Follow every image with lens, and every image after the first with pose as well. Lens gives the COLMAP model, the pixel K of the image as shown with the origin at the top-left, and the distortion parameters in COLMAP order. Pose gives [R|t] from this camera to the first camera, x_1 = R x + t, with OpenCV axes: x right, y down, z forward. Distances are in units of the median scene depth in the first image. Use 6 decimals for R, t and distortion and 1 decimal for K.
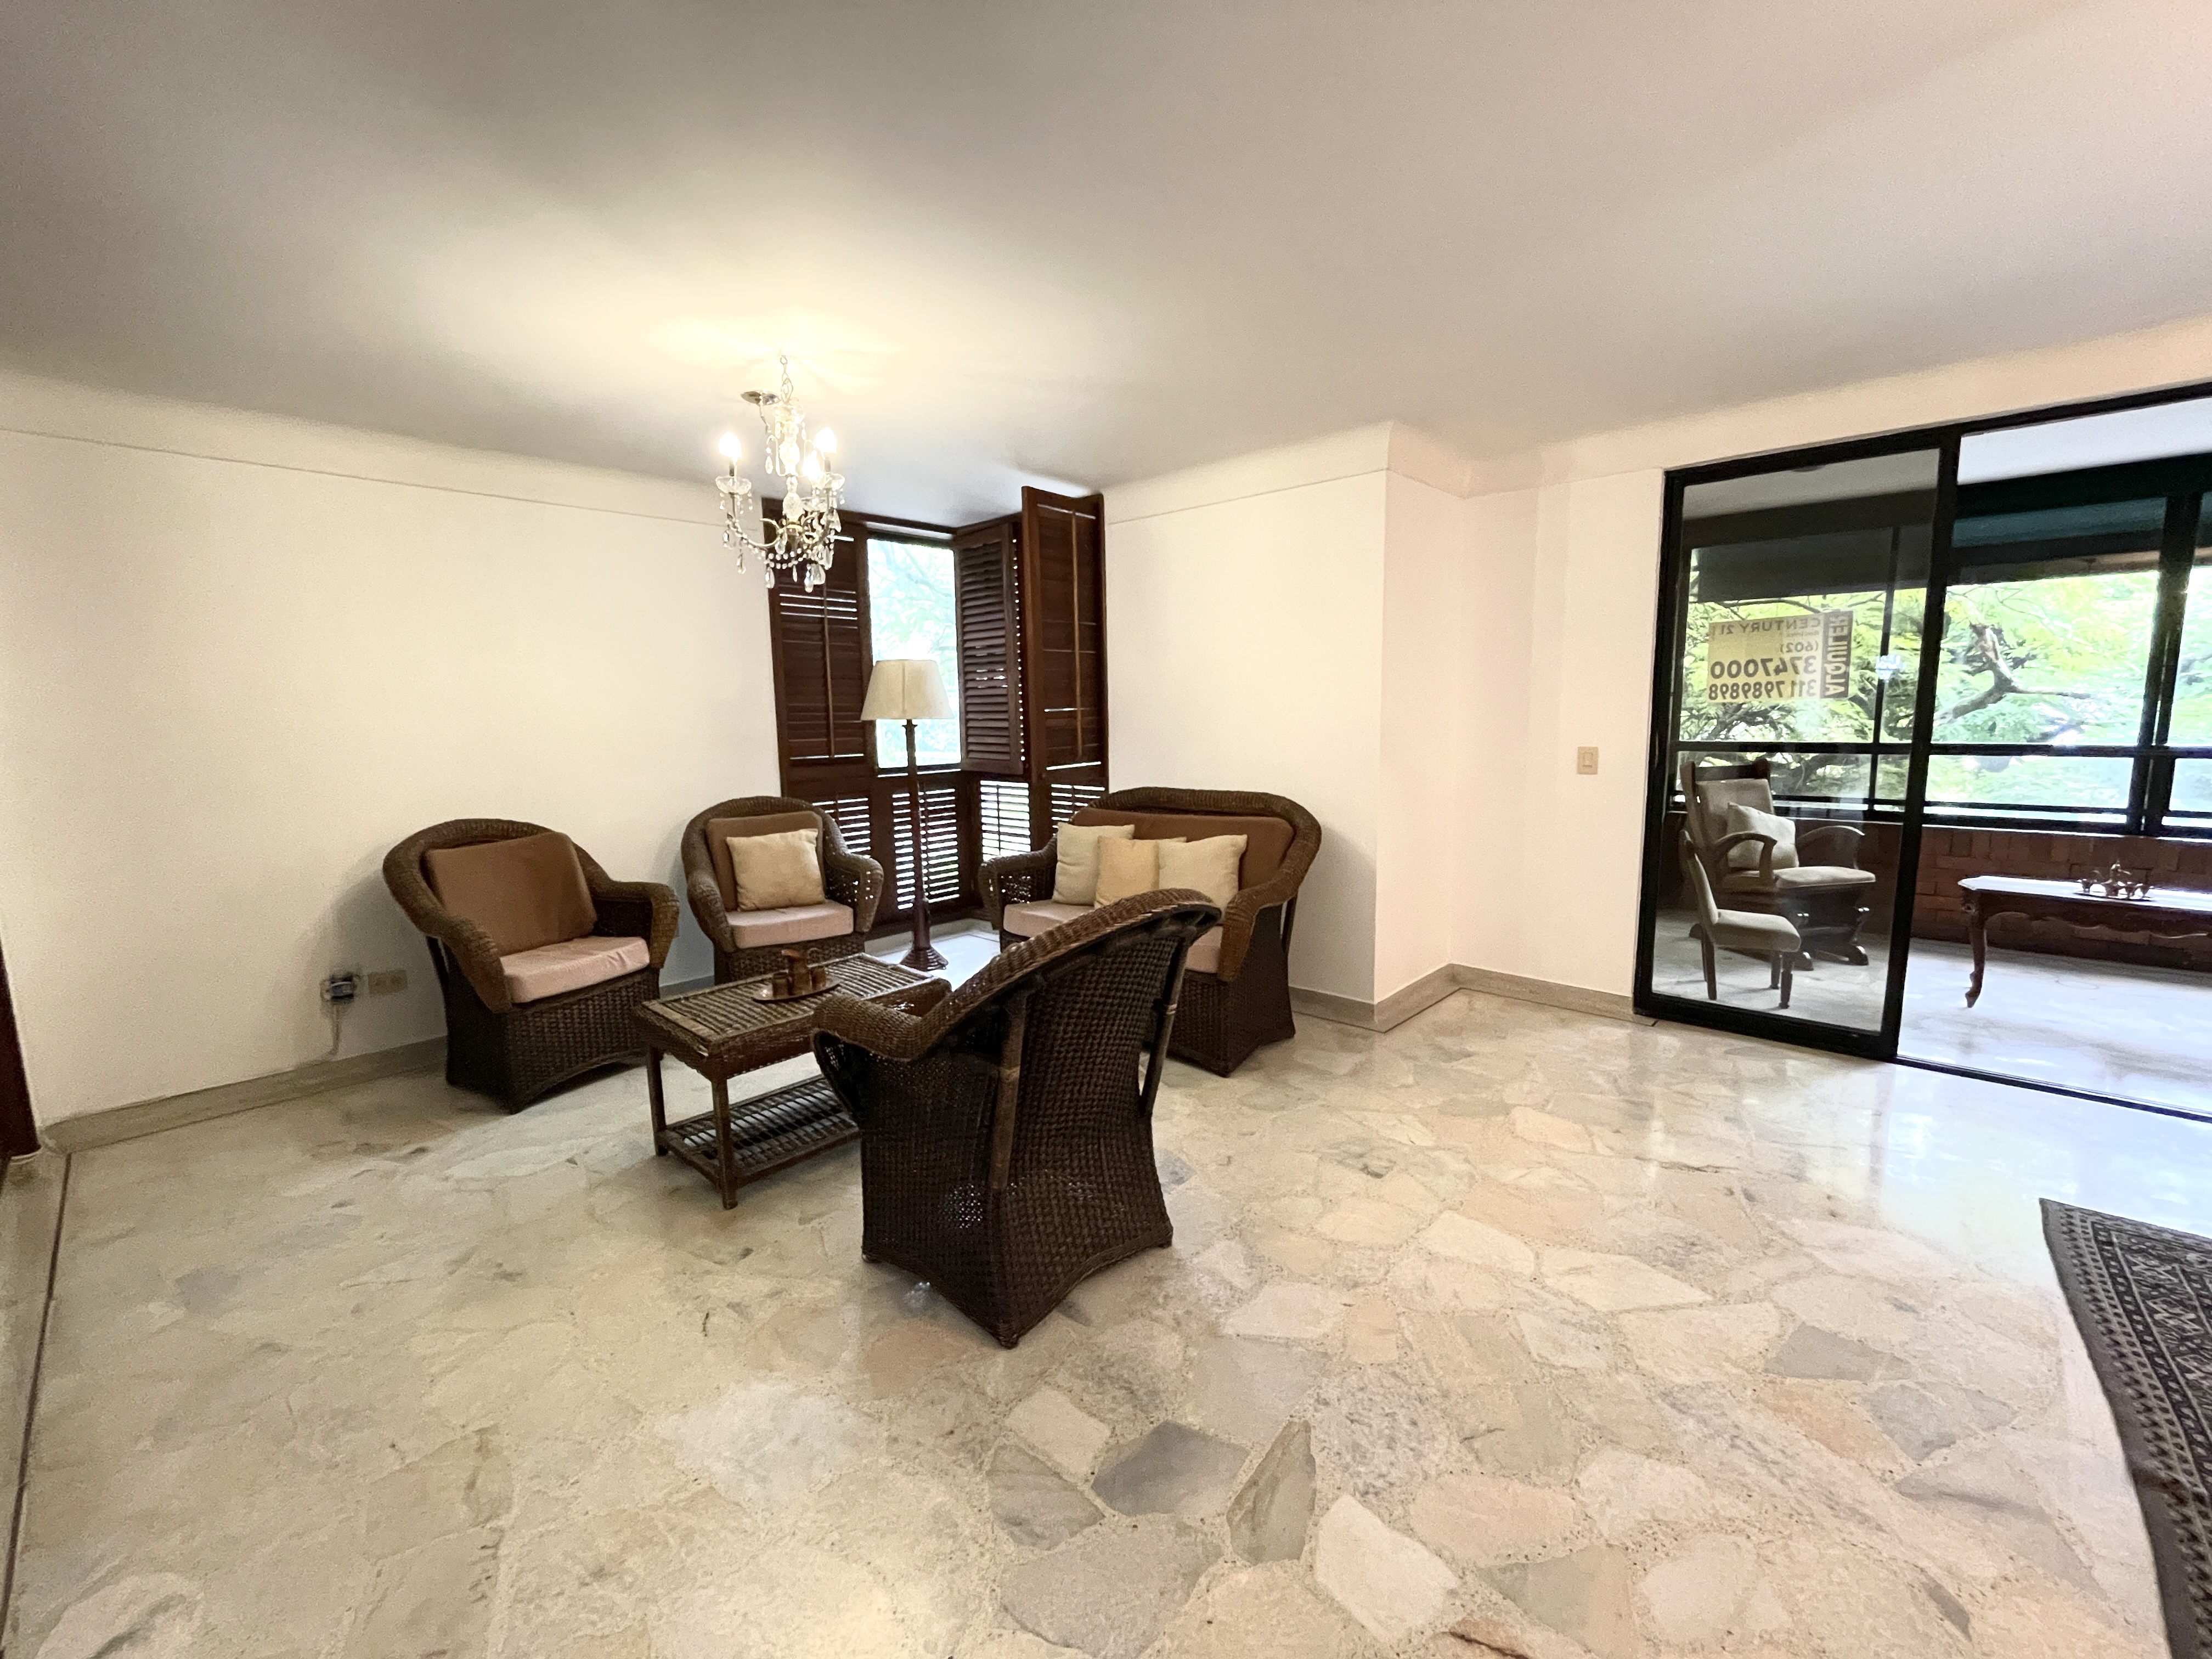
lens RADIAL K [[908.9, 0, 1109.2], [0, 908.9, 834.3], [0, 0, 1]] dist [-0.002876, 0.001282]
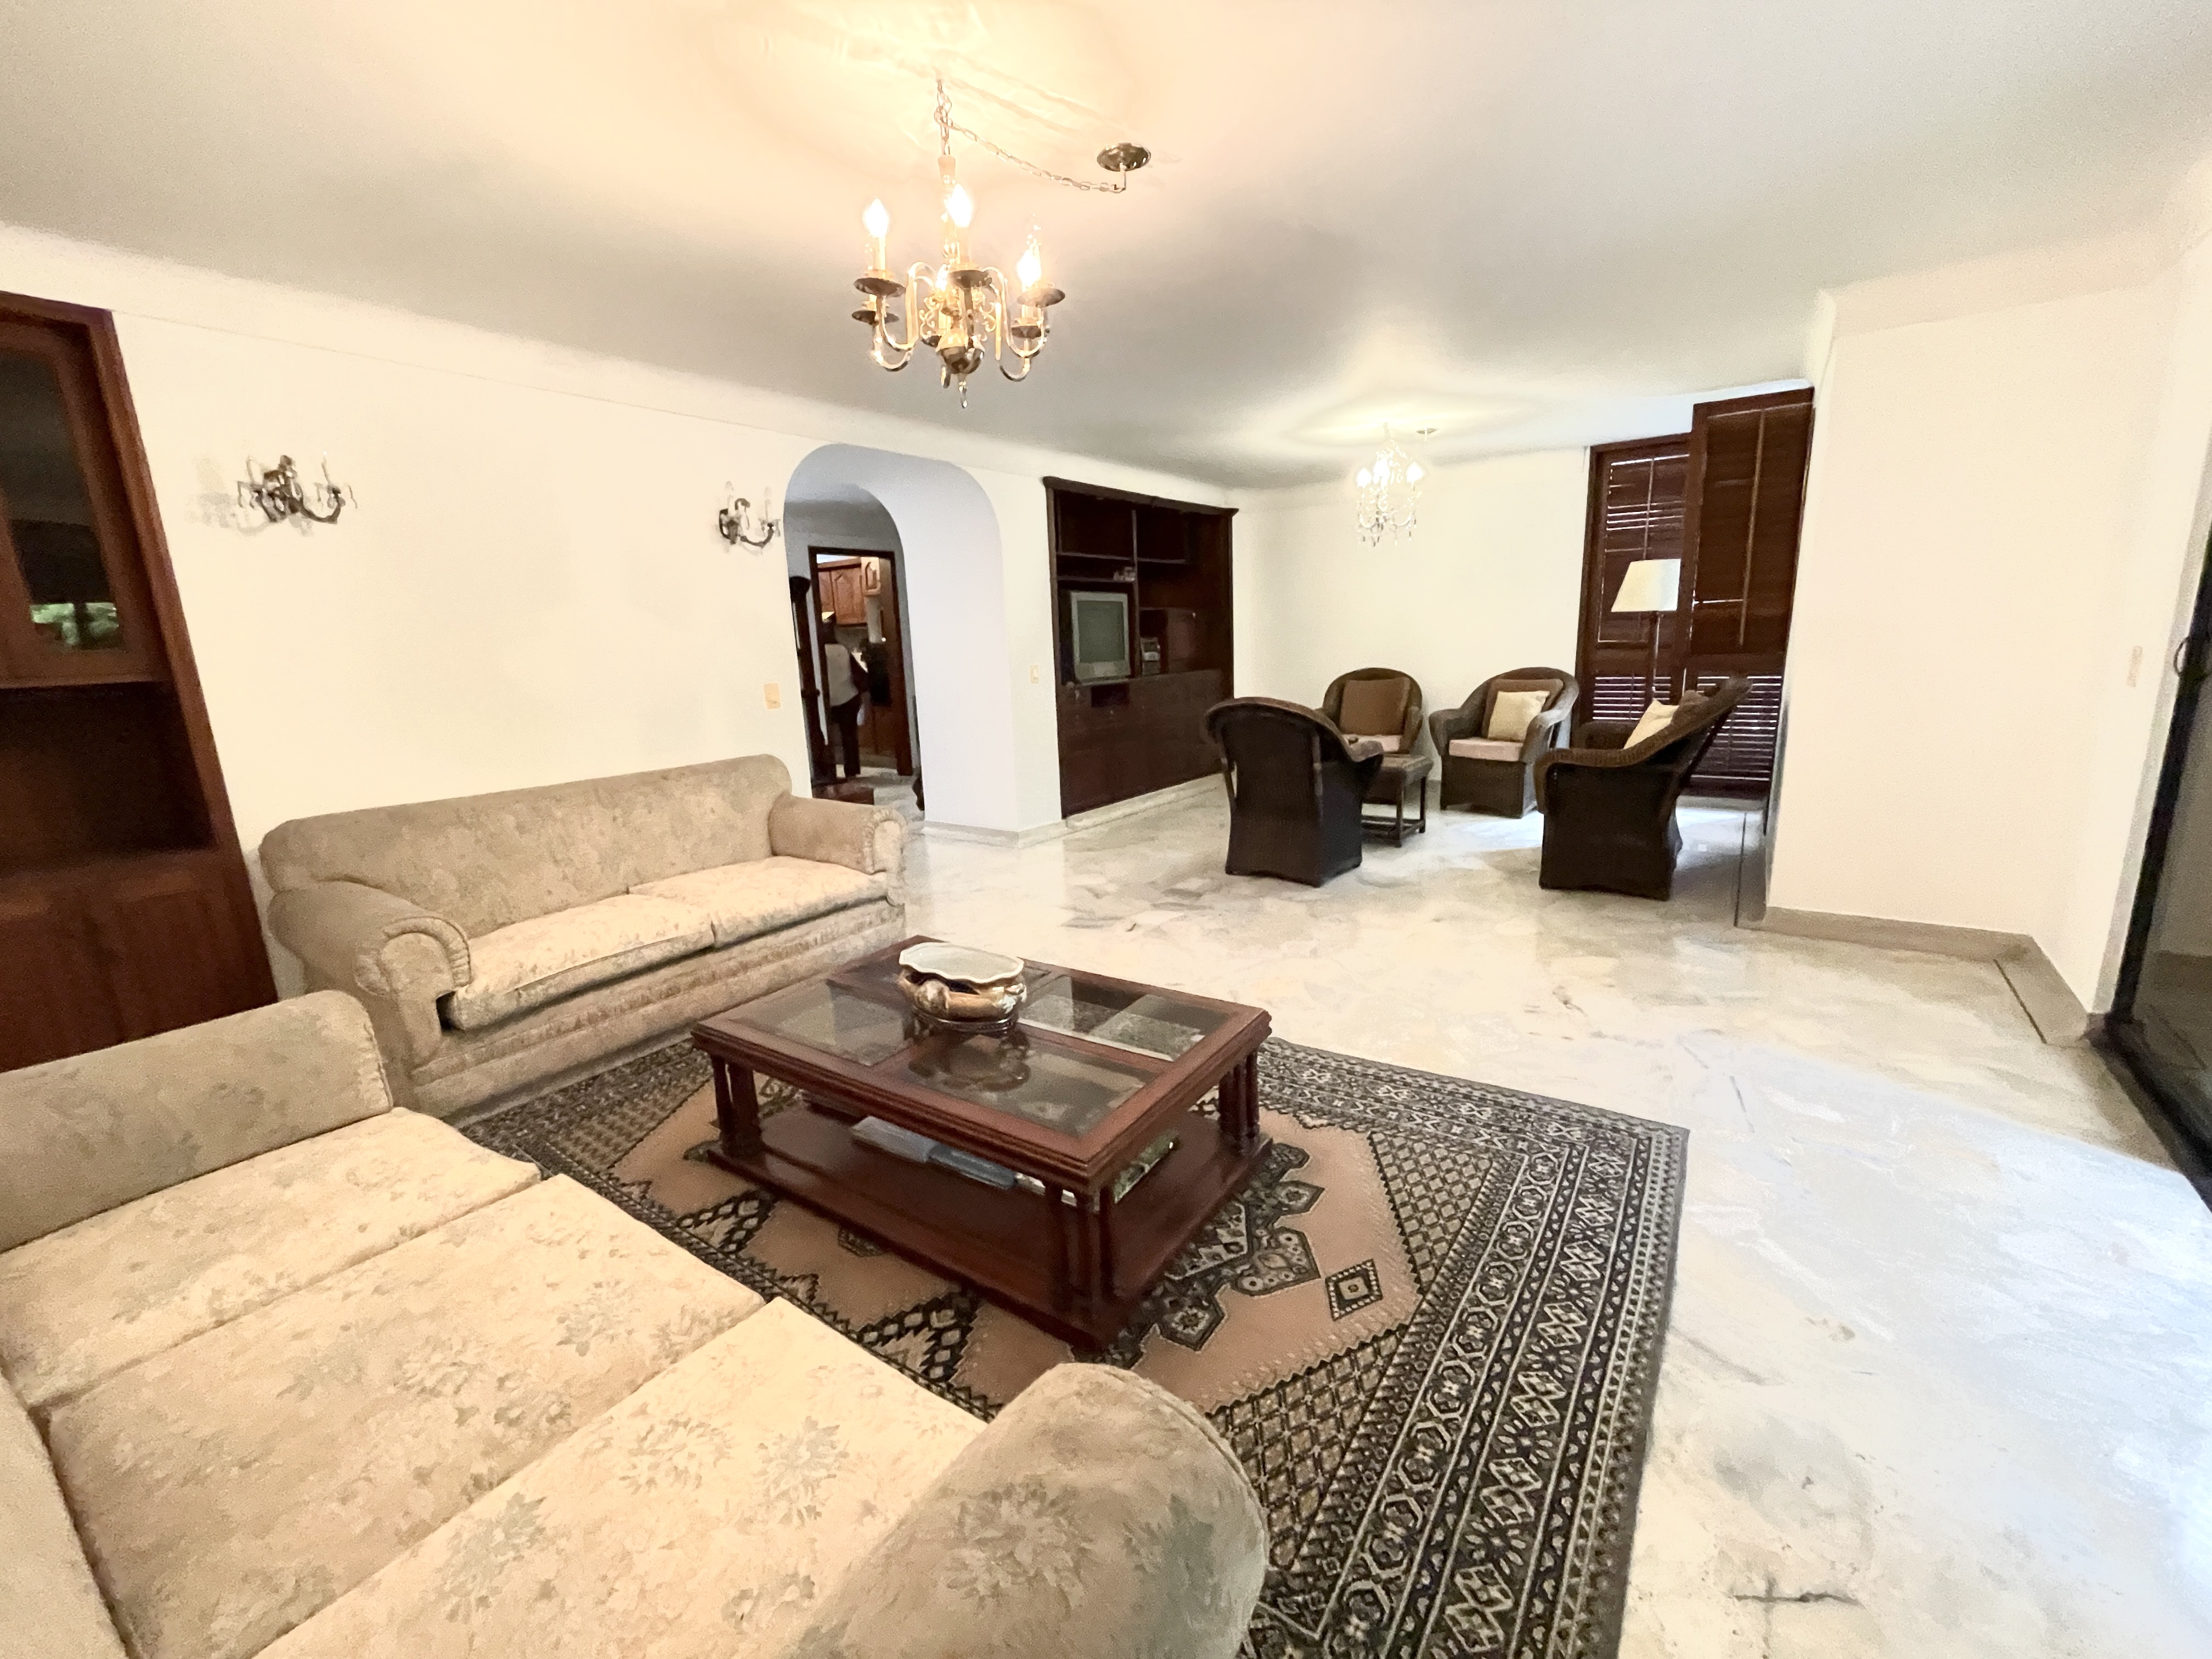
lens RADIAL K [[908.9, 0, 1105.7], [0, 908.9, 831.9], [0, 0, 1]] dist [-0.002876, 0.001282]
pose [[0.124317, 0.222621, -0.966946, 1.170442], [-0.104239, 0.972044, 0.210393, -0.023367], [0.986752, 0.074638, 0.144047, 0.152028]]
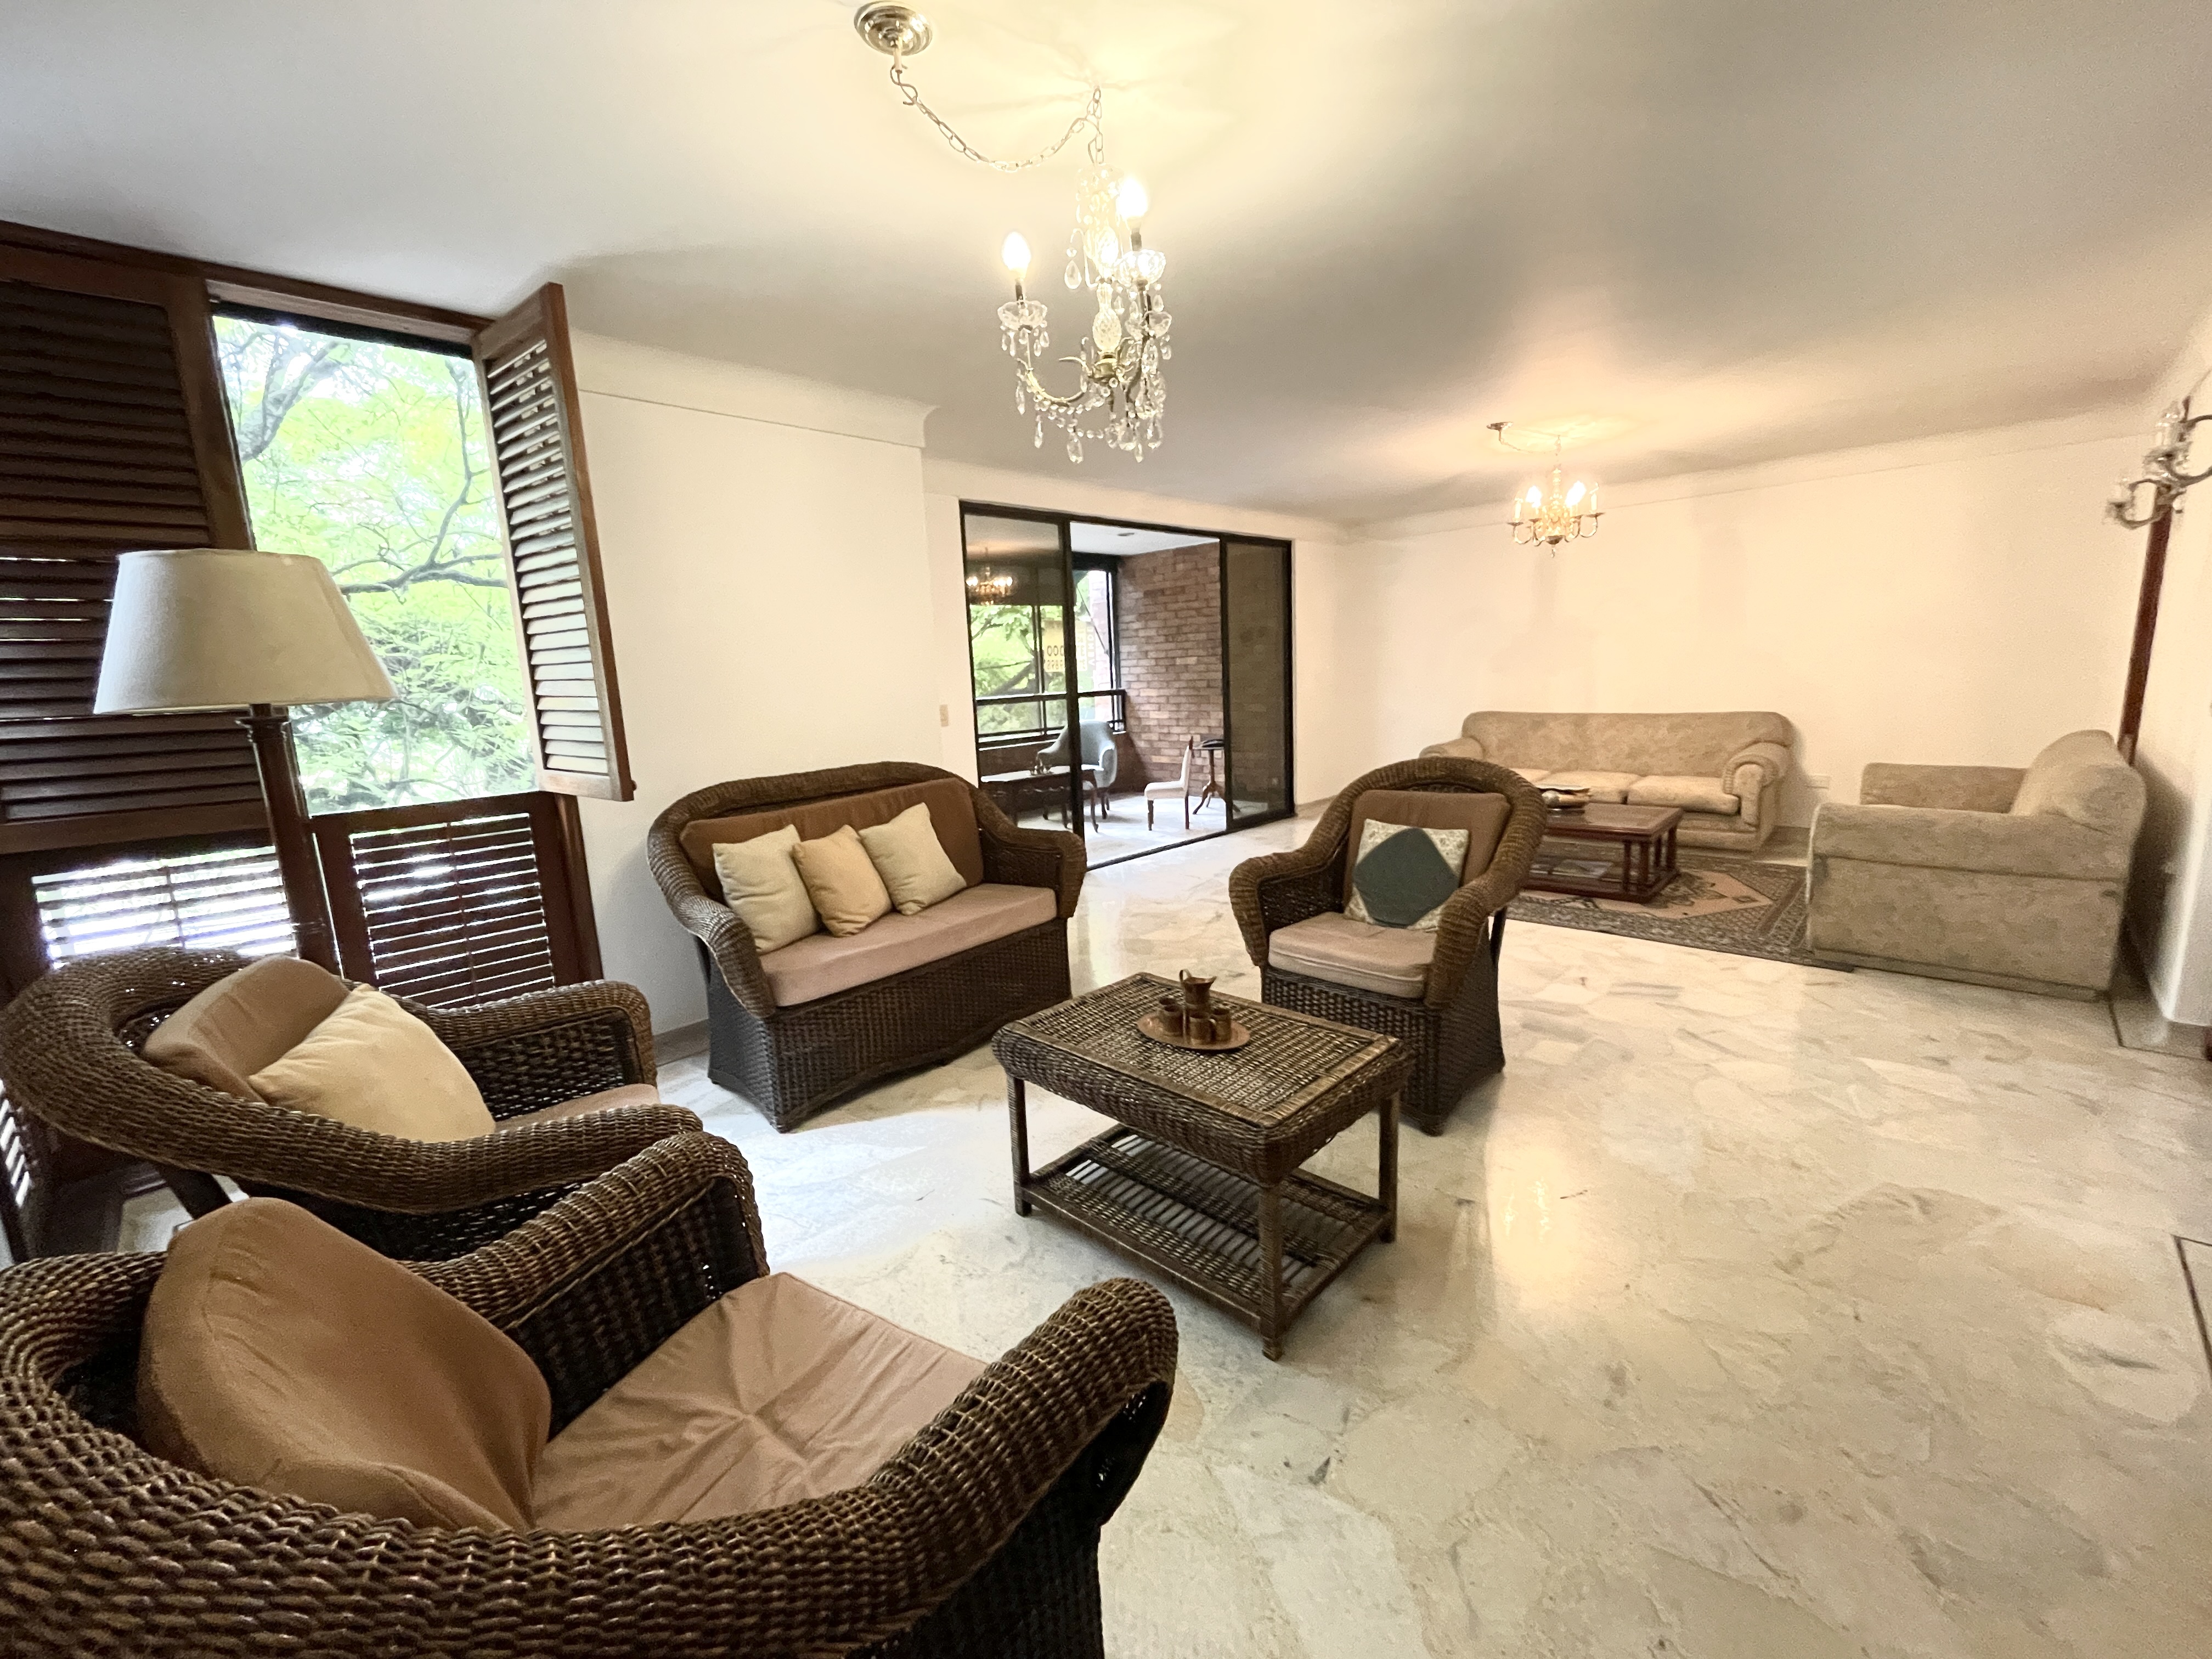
lens RADIAL K [[908.9, 0, 1111.6], [0, 908.9, 834.8], [0, 0, 1]] dist [-0.002876, 0.001282]
pose [[0.021196, -0.165474, 0.985986, -0.789406], [0.183547, 0.970090, 0.158860, -0.082822], [-0.982782, 0.177608, 0.050934, 0.766136]]
